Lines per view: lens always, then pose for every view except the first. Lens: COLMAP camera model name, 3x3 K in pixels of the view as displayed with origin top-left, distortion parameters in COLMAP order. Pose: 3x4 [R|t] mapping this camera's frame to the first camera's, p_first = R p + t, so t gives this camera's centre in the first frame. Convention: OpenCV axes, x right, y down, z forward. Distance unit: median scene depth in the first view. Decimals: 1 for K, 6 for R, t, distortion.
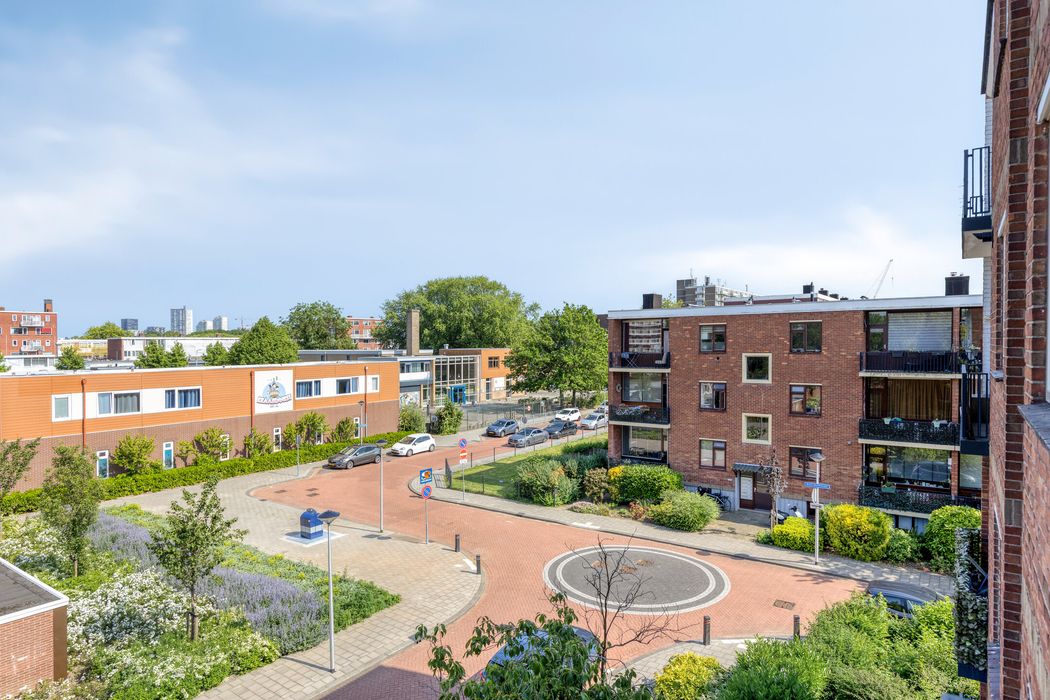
lens RADIAL K [[613.9, 0, 525.5], [0, 613.9, 346.2], [0, 0, 1]] dist [0.005304, -0.000744]
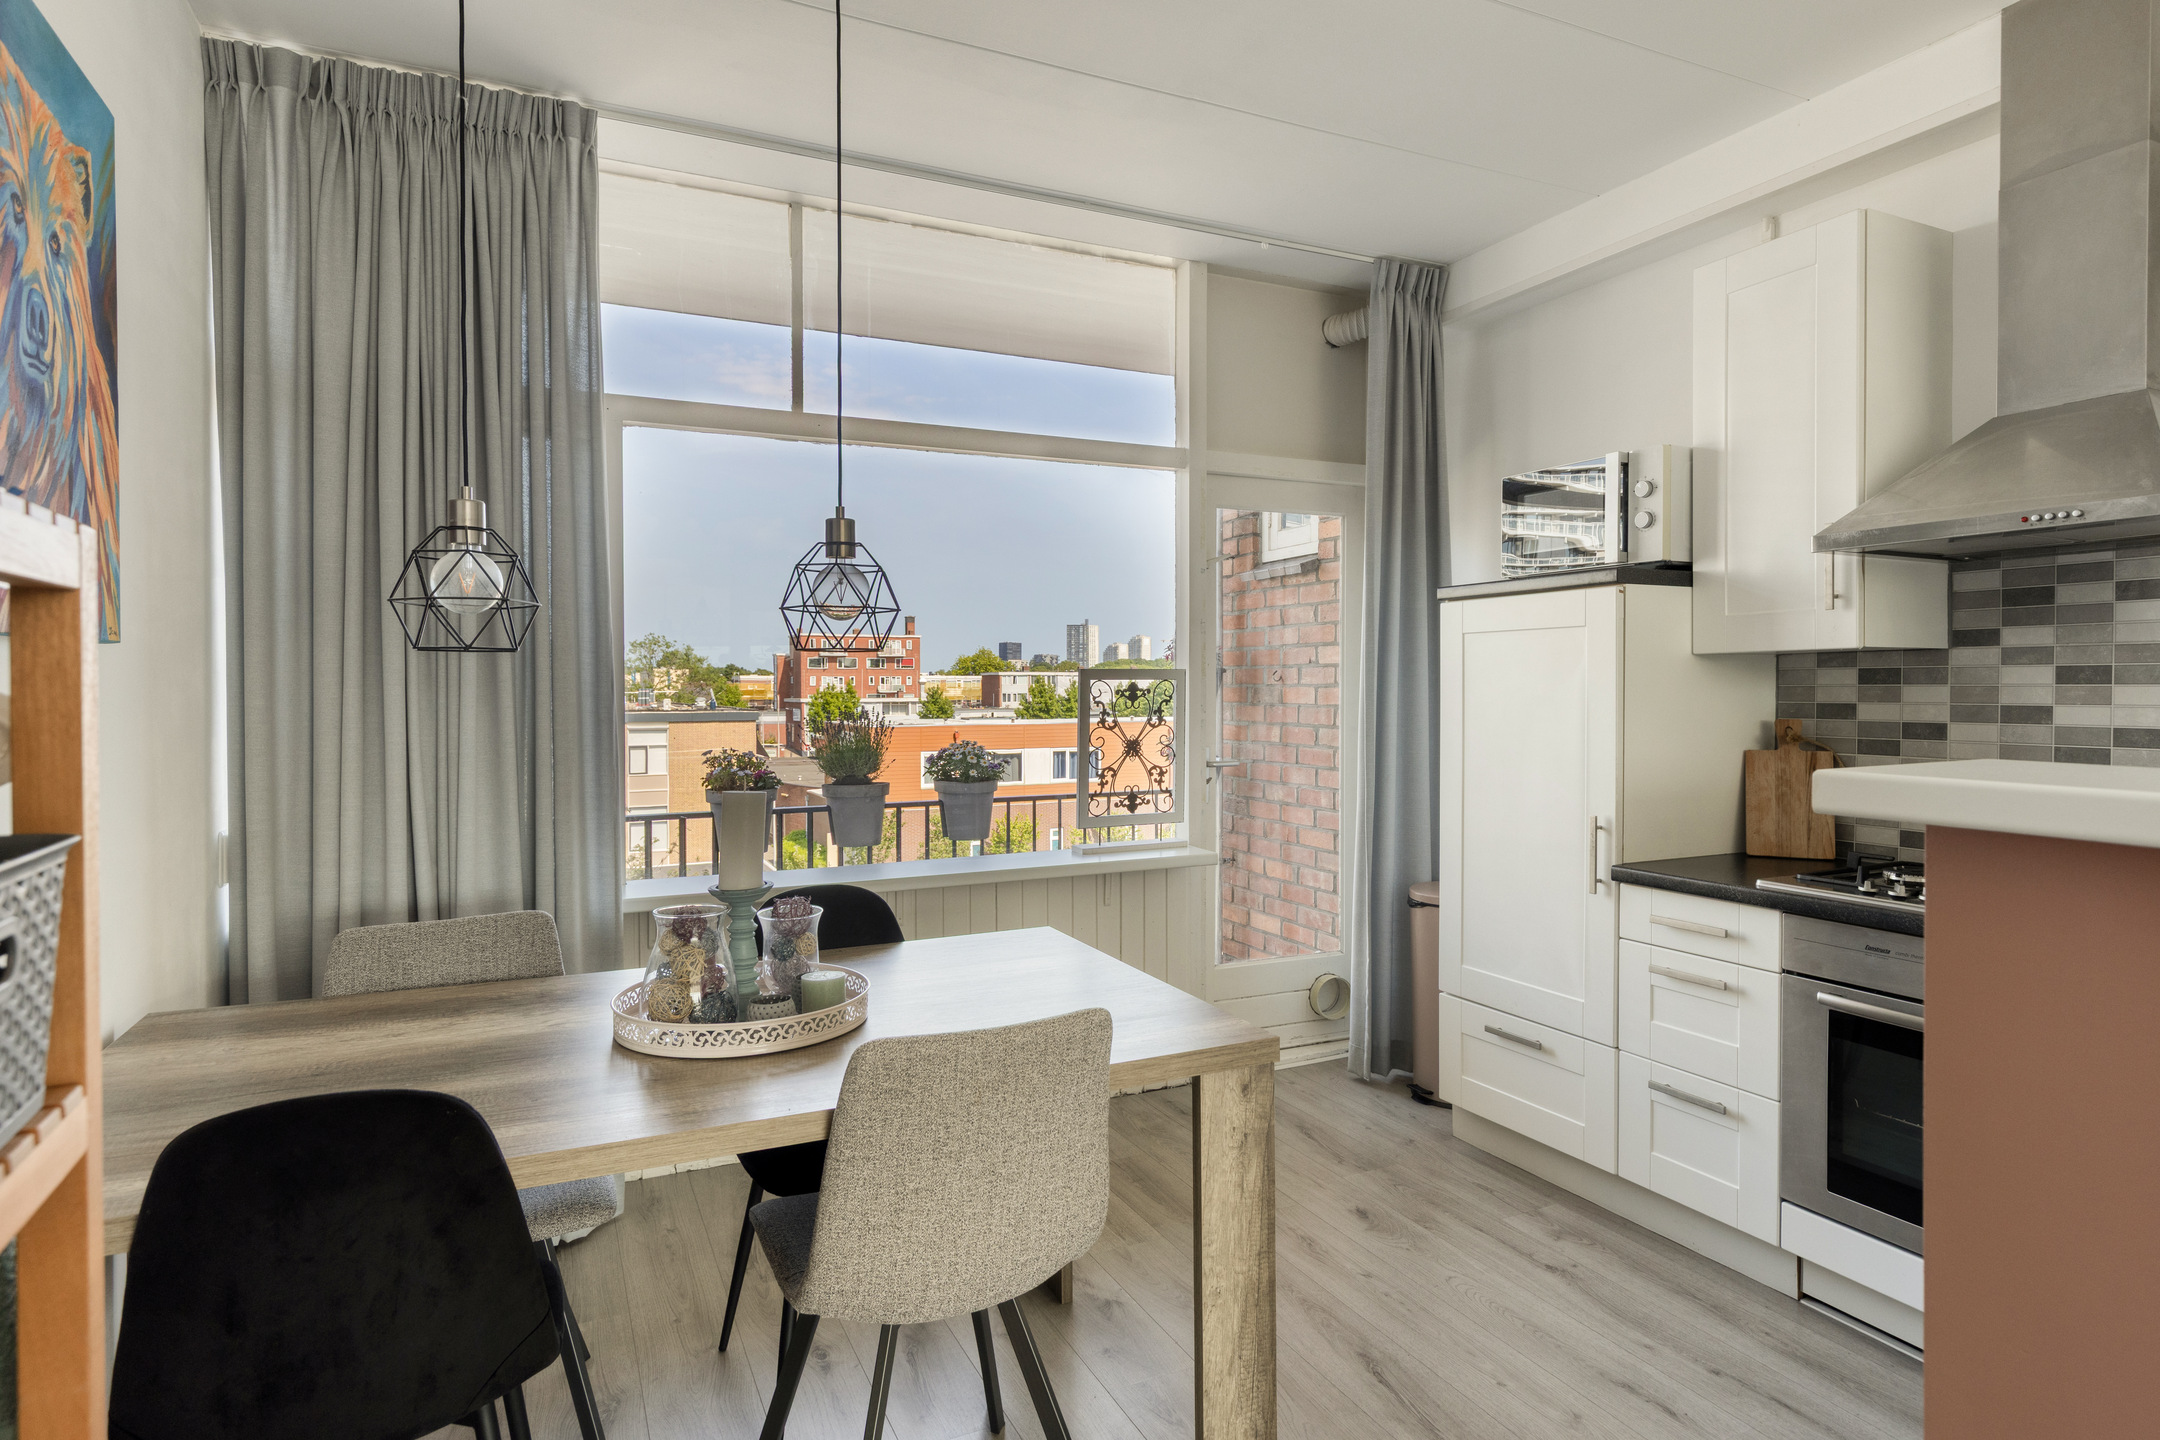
lens RADIAL K [[1182.6, 0, 1093.1], [0, 1182.6, 704.7], [0, 0, 1]] dist [0.008767, 0.000974]
pose [[0.876732, 0.013590, -0.480787, 0.075774], [-0.006995, 0.999855, 0.015505, -0.000558], [0.480928, -0.010230, 0.876700, -0.116526]]
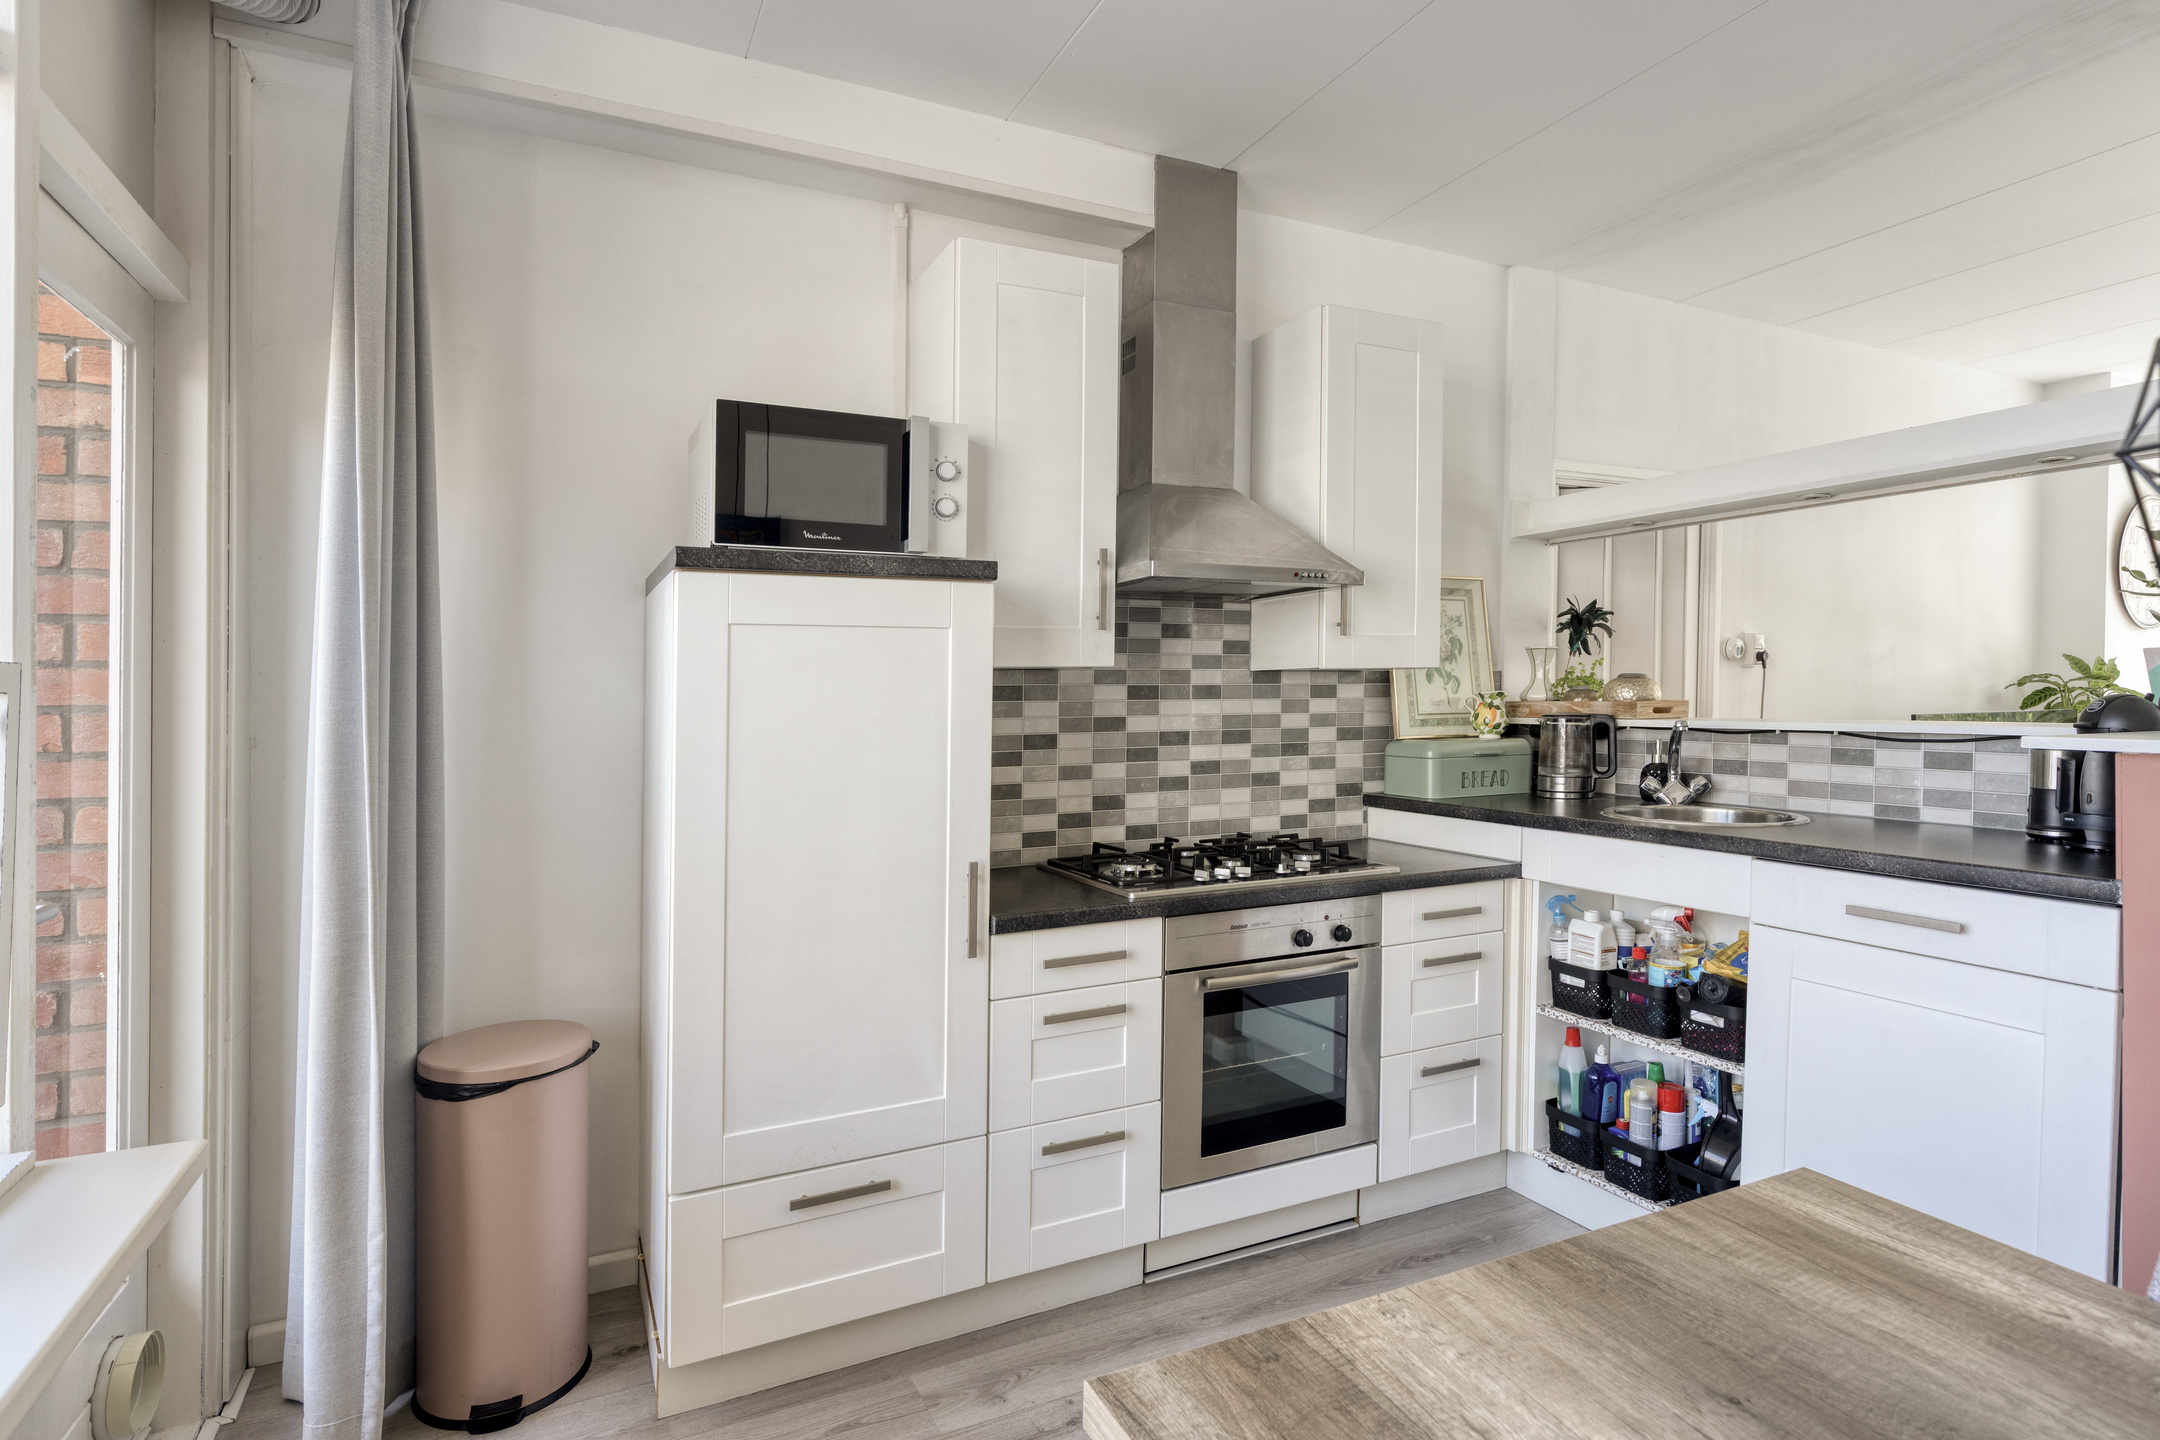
lens RADIAL K [[1132.0, 0, 1076.4], [0, 1132.0, 719.9], [0, 0, 1]] dist [-0.002407, -0.001467]
pose [[0.469439, -0.012671, 0.882874, -0.718292], [0.010244, 0.999908, 0.008904, 0.002105], [-0.882905, 0.004864, 0.469526, 0.561511]]
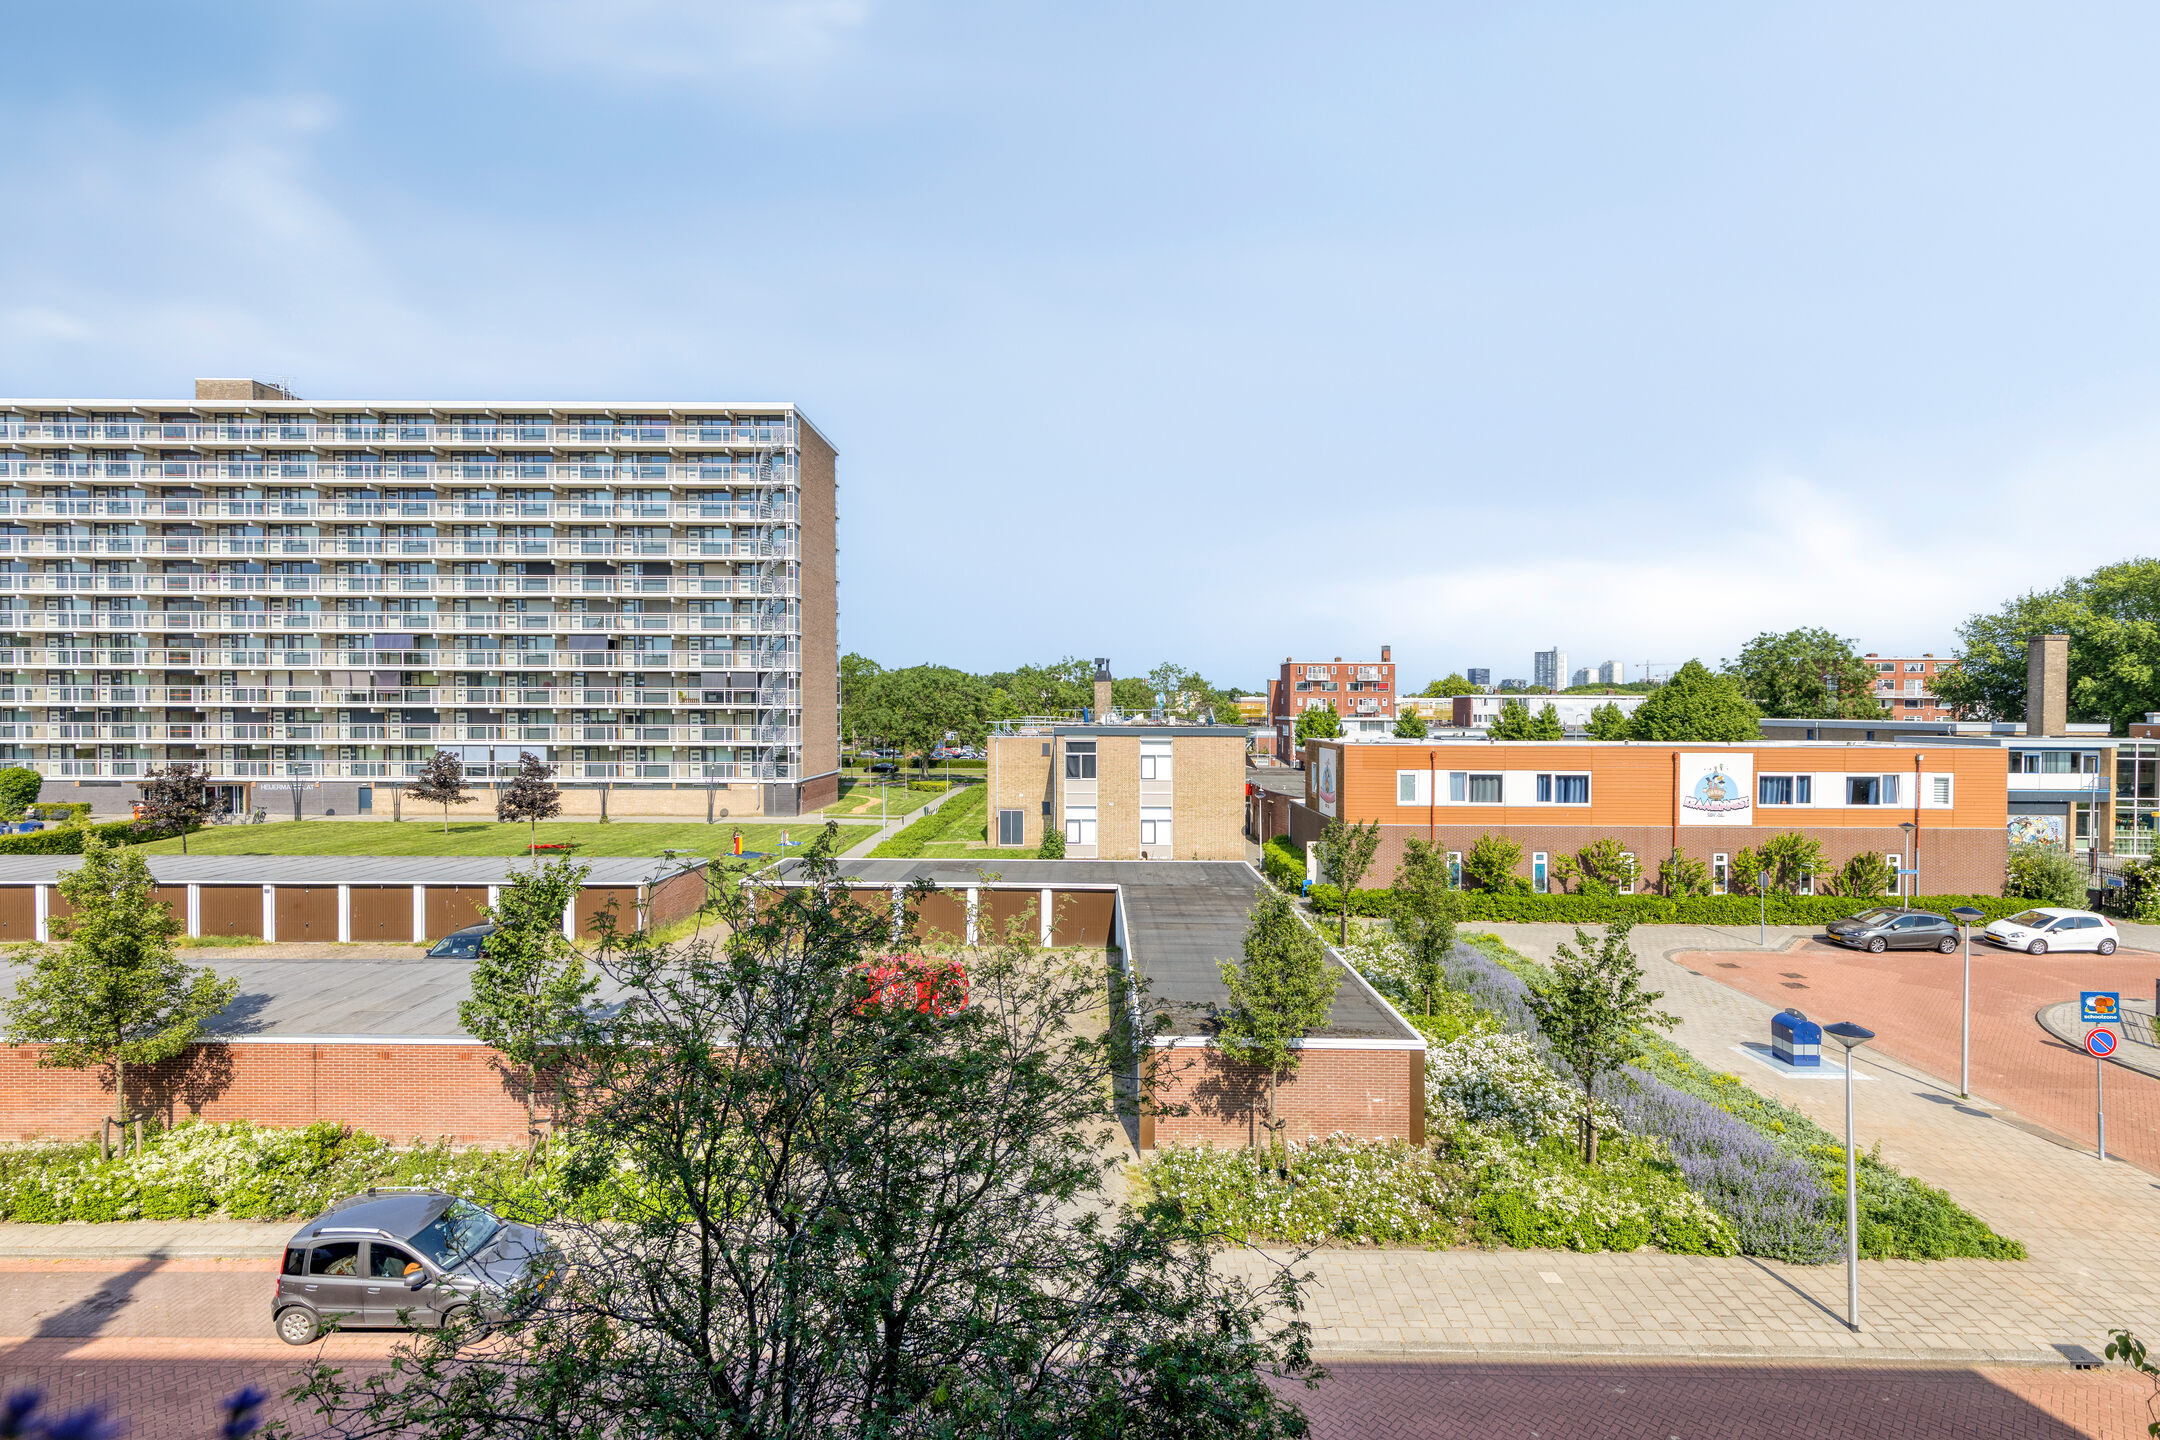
lens RADIAL K [[971.0, 0, 1085.3], [0, 971.0, 719.2], [0, 0, 1]] dist [0.010995, -0.000124]
pose [[0.579009, 0.022205, -0.815019, -0.009753], [-0.013875, 0.999753, 0.017380, 0.000312], [0.815203, 0.001245, 0.579173, -0.011715]]
